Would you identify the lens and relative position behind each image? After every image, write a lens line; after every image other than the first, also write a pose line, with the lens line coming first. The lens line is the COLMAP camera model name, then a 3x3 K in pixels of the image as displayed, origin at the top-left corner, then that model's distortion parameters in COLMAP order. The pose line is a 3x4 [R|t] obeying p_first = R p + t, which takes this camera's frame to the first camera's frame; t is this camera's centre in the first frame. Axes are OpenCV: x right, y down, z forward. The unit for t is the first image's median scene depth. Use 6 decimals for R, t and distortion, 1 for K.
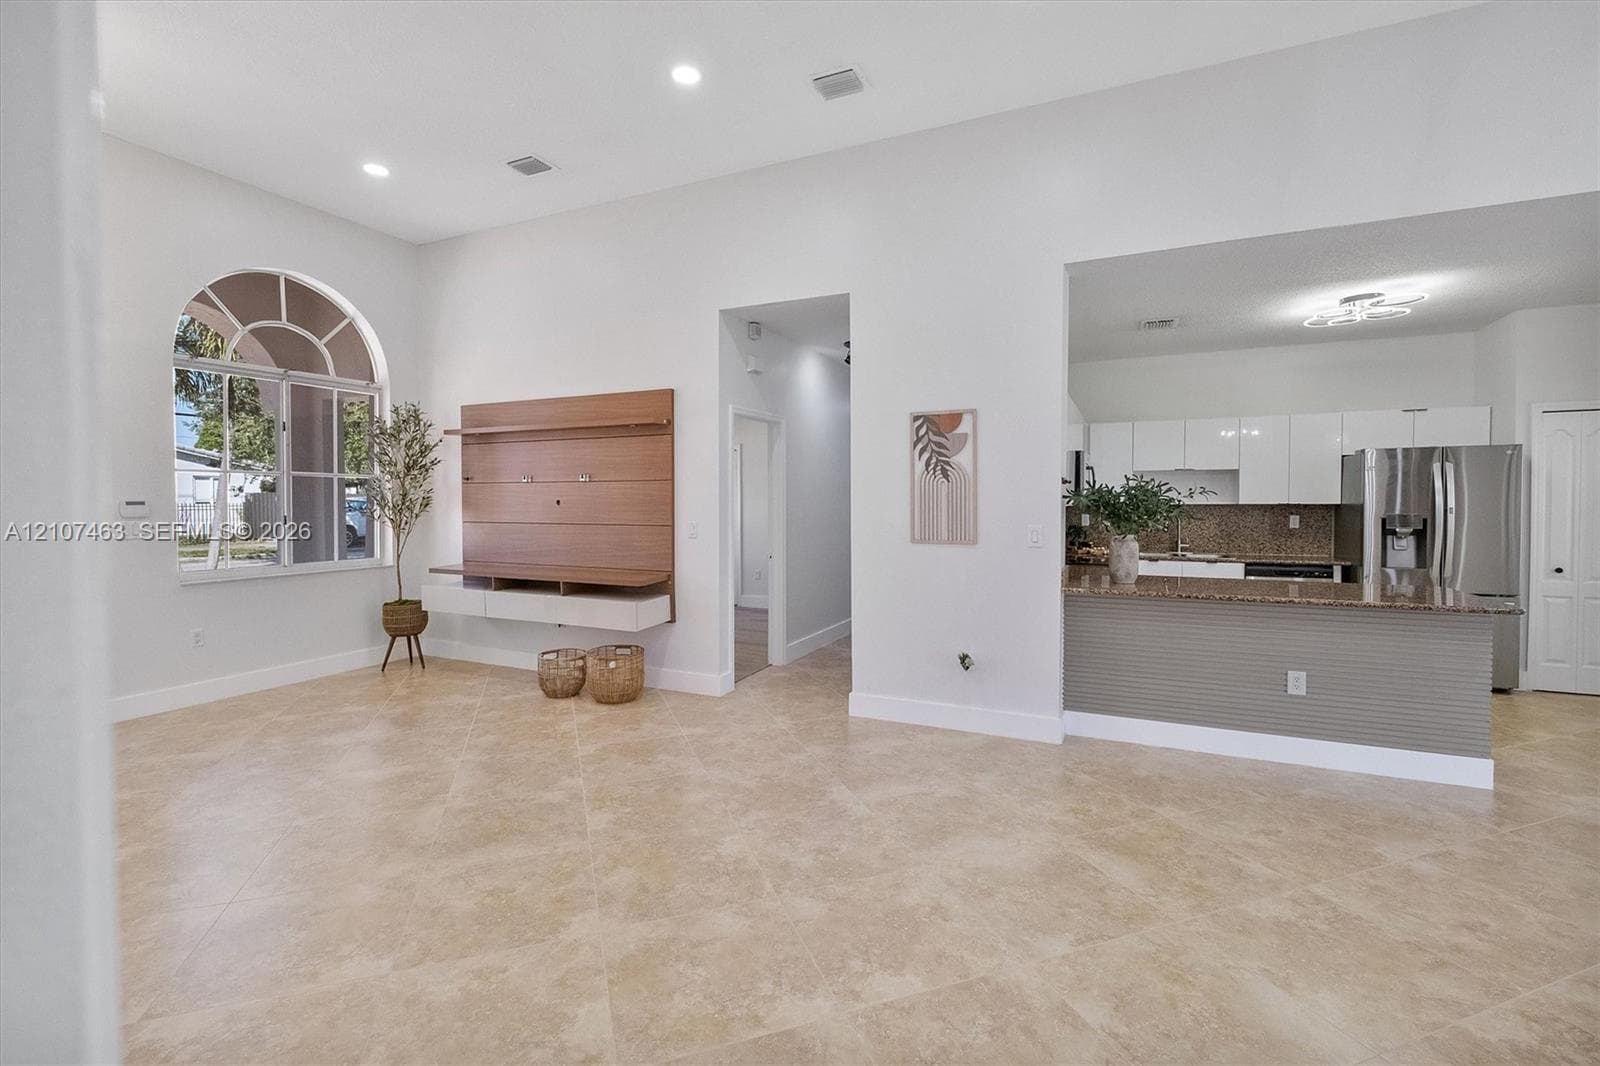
lens RADIAL K [[759.0, 0, 826.1], [0, 759.0, 517.4], [0, 0, 1]] dist [0.008335, -0.008552]
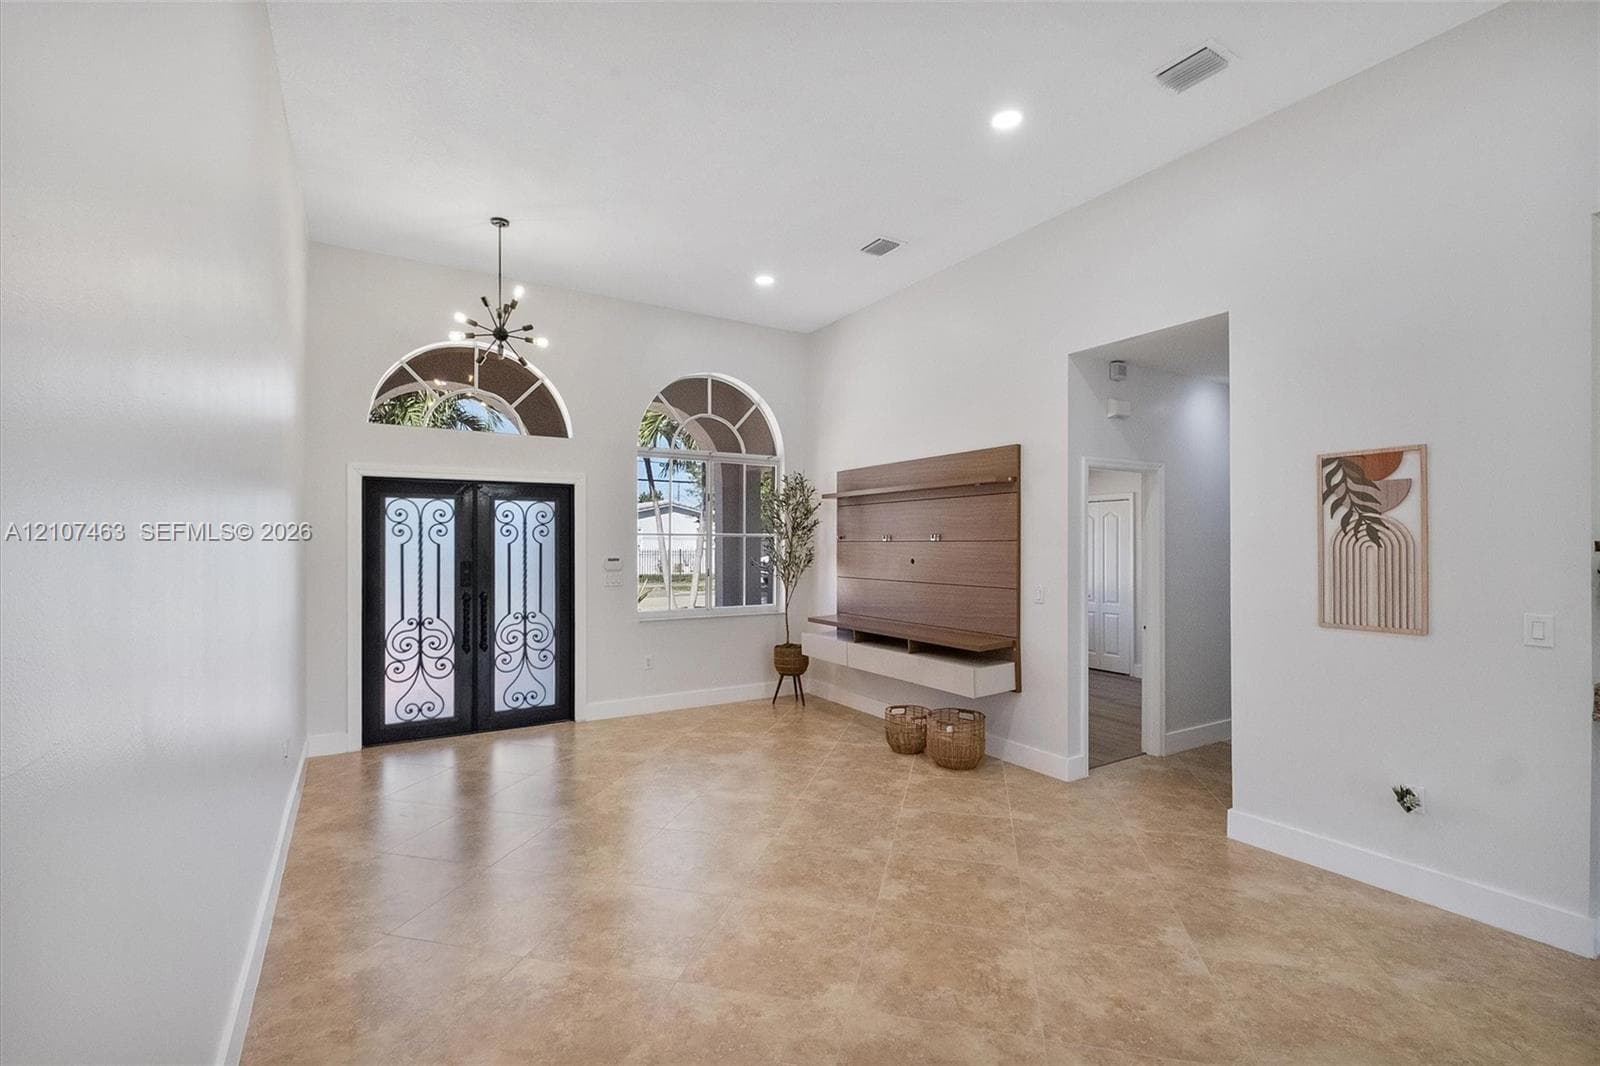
lens RADIAL K [[759.0, 0, 766.0], [0, 759.0, 540.0], [0, 0, 1]] dist [0.008335, -0.008552]
pose [[0.806564, -0.001167, -0.591145, 0.110499], [-0.015080, 0.999632, -0.022549, -0.025935], [0.590954, 0.027102, 0.806250, 0.058532]]
